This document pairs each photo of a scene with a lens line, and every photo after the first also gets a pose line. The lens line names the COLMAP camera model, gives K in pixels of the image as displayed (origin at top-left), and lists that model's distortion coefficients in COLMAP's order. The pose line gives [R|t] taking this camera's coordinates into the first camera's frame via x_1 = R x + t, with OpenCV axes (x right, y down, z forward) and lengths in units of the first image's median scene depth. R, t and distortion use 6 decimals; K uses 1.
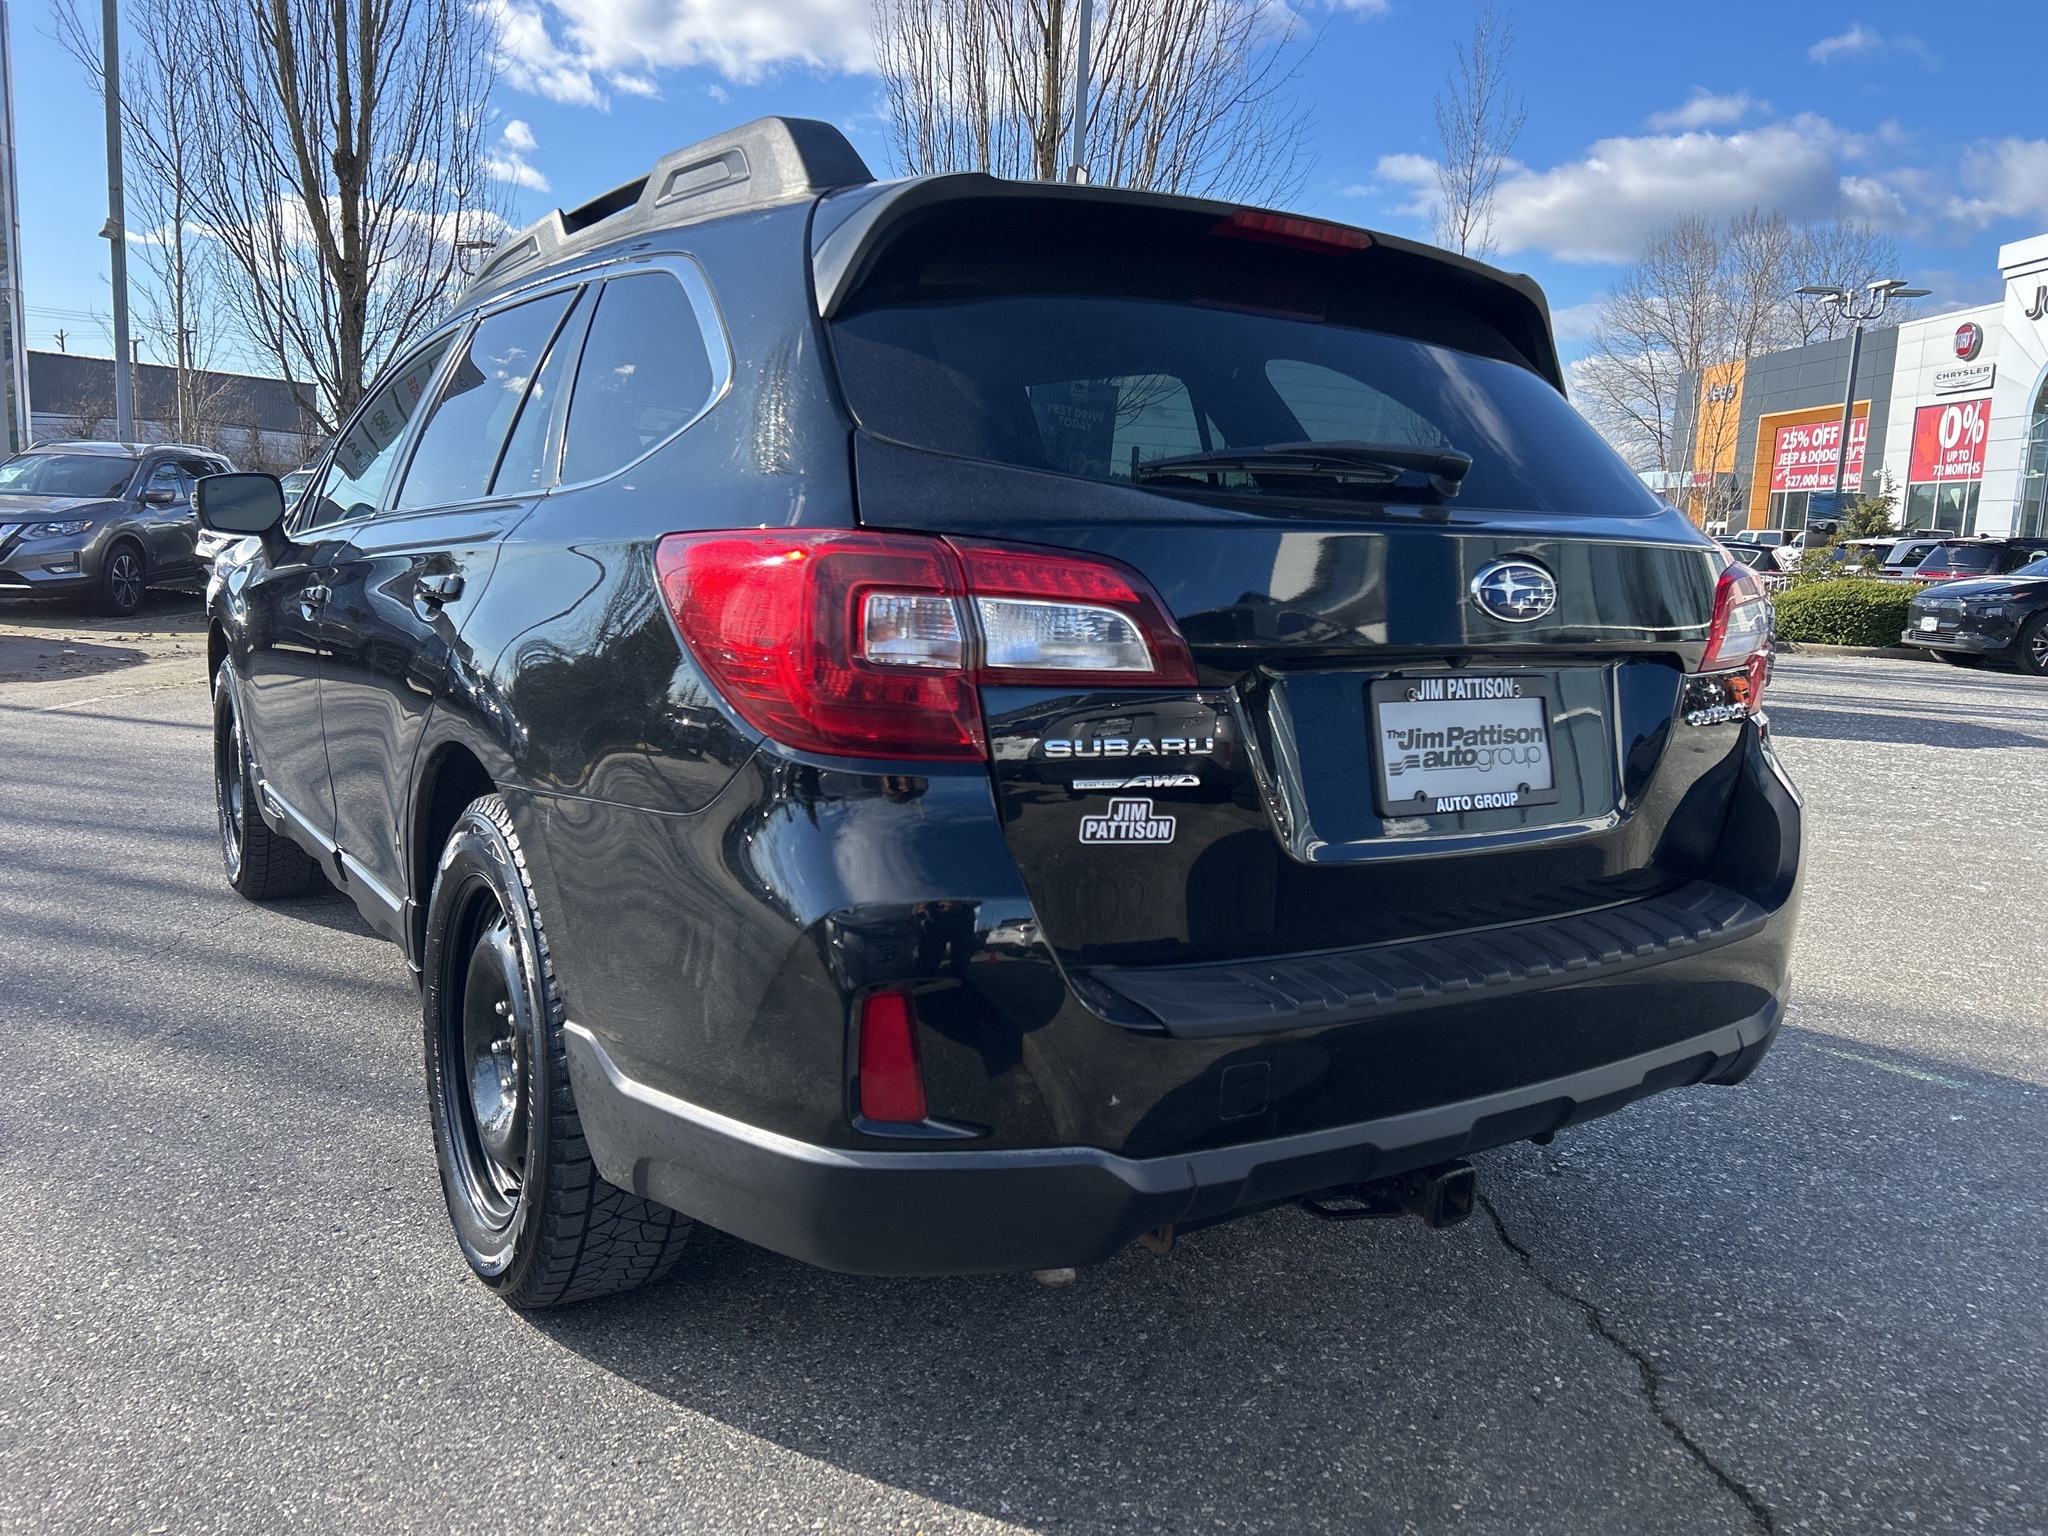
lens RADIAL K [[1569.5, 0, 1013.7], [0, 1569.5, 723.8], [0, 0, 1]] dist [0.064194, -0.046411]
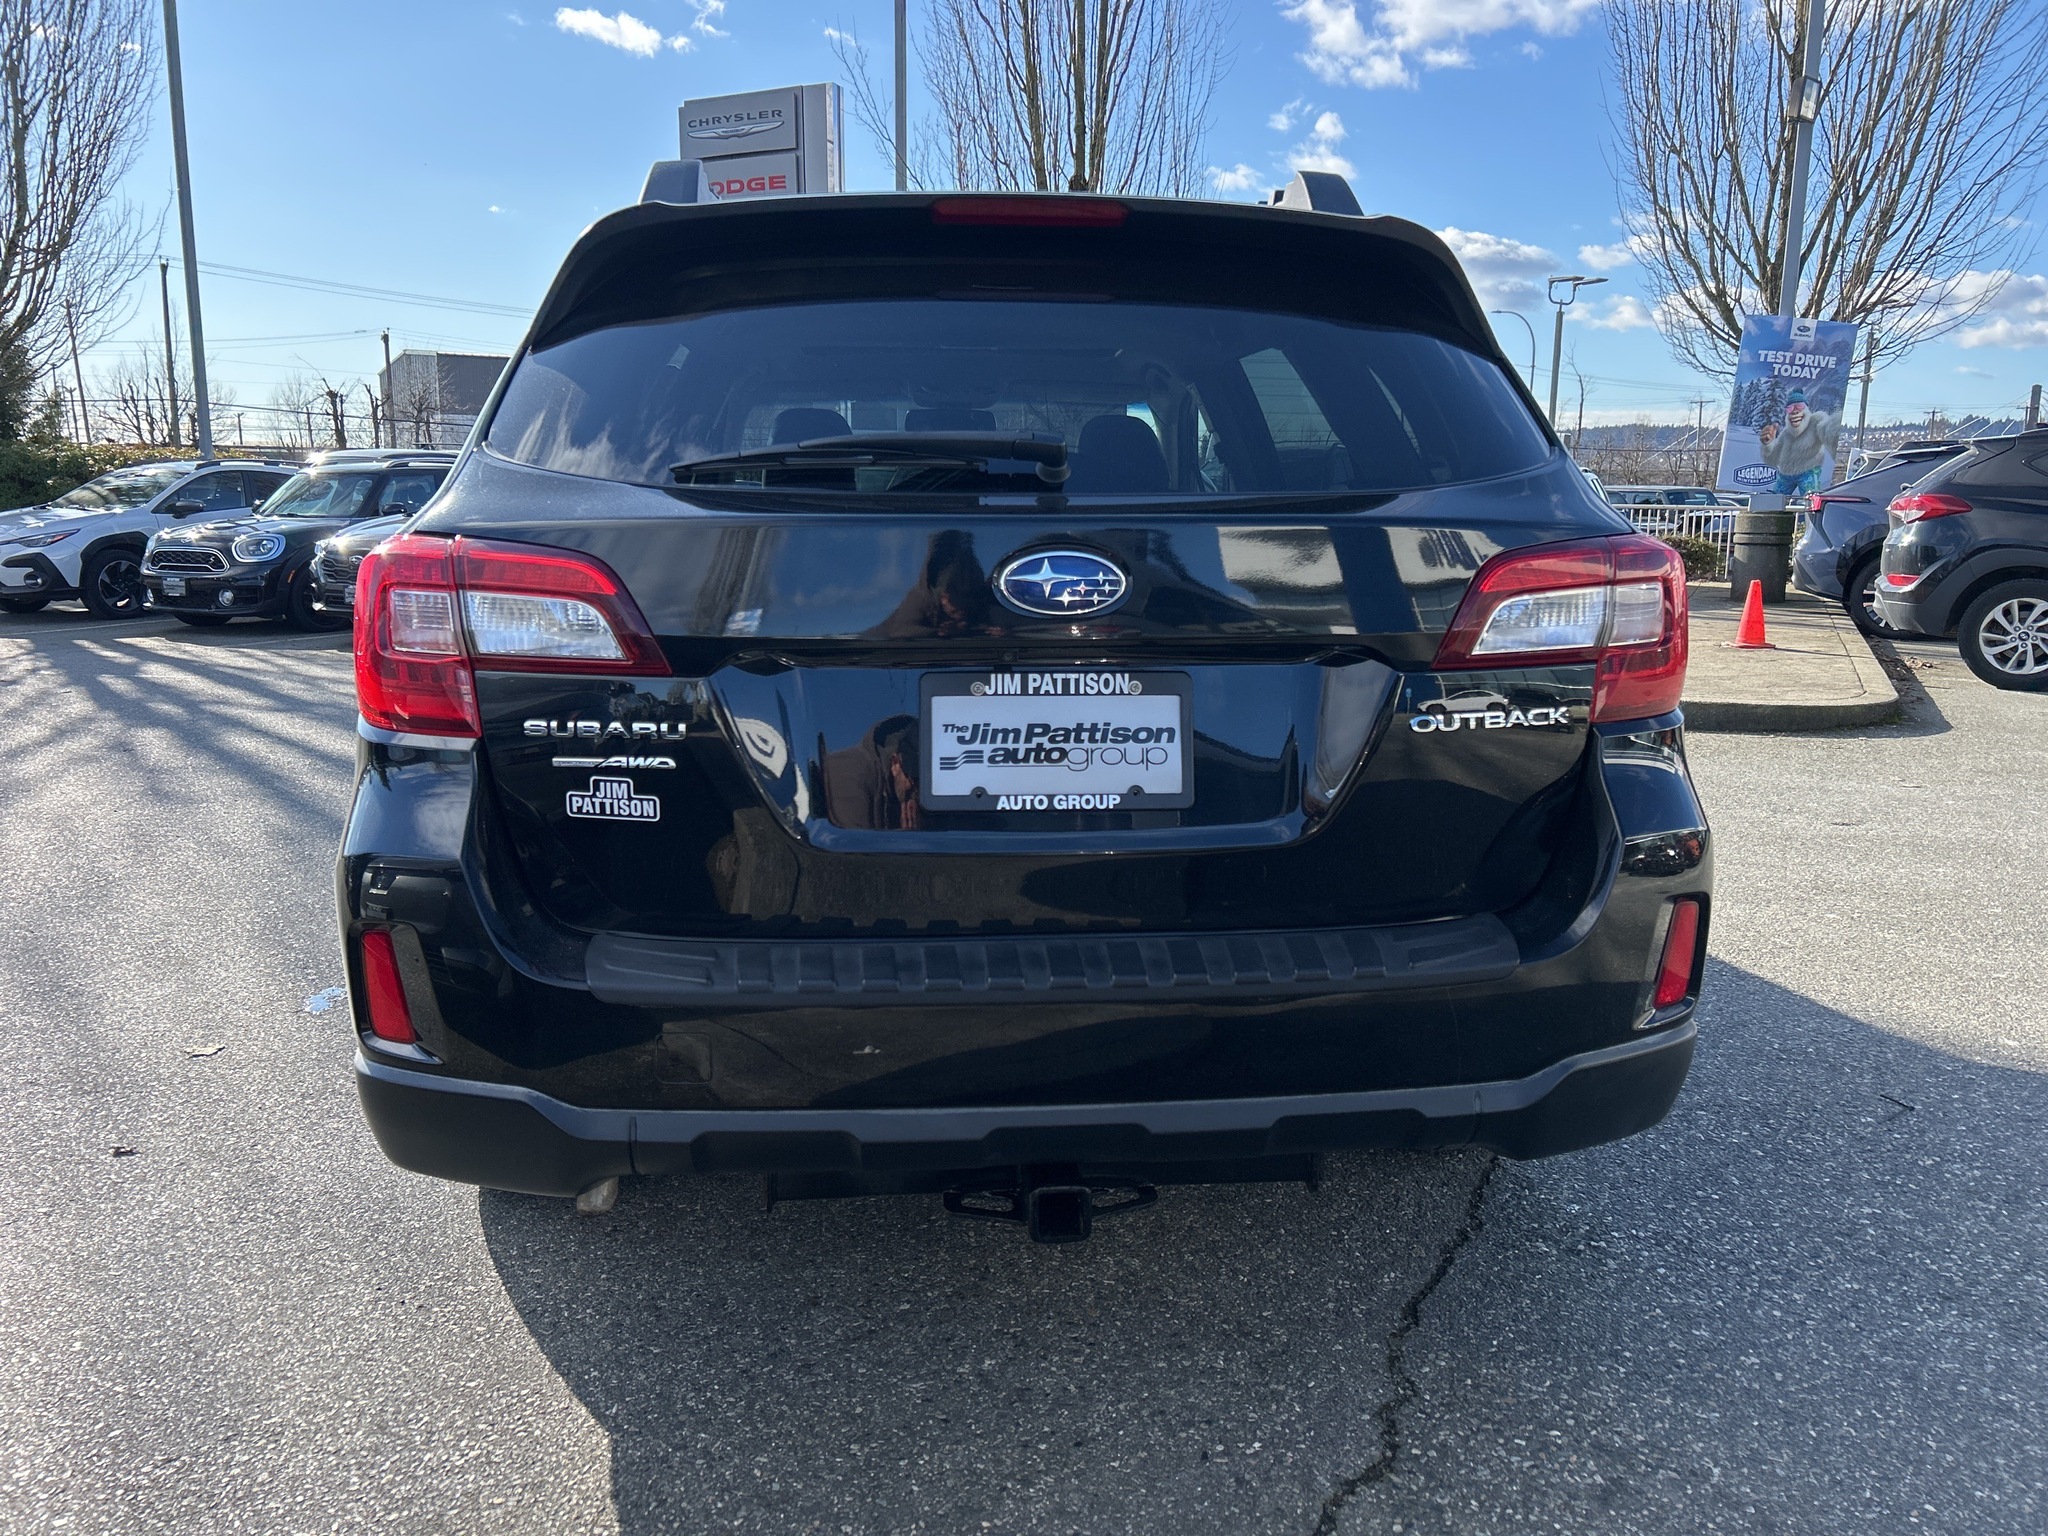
lens RADIAL K [[1569.5, 0, 1044.9], [0, 1569.5, 708.3], [0, 0, 1]] dist [0.064194, -0.046411]
pose [[0.879958, 0.031568, -0.474001, 0.722436], [-0.028850, 0.999499, 0.013009, -0.019204], [0.474174, 0.002227, 0.880428, 0.158297]]
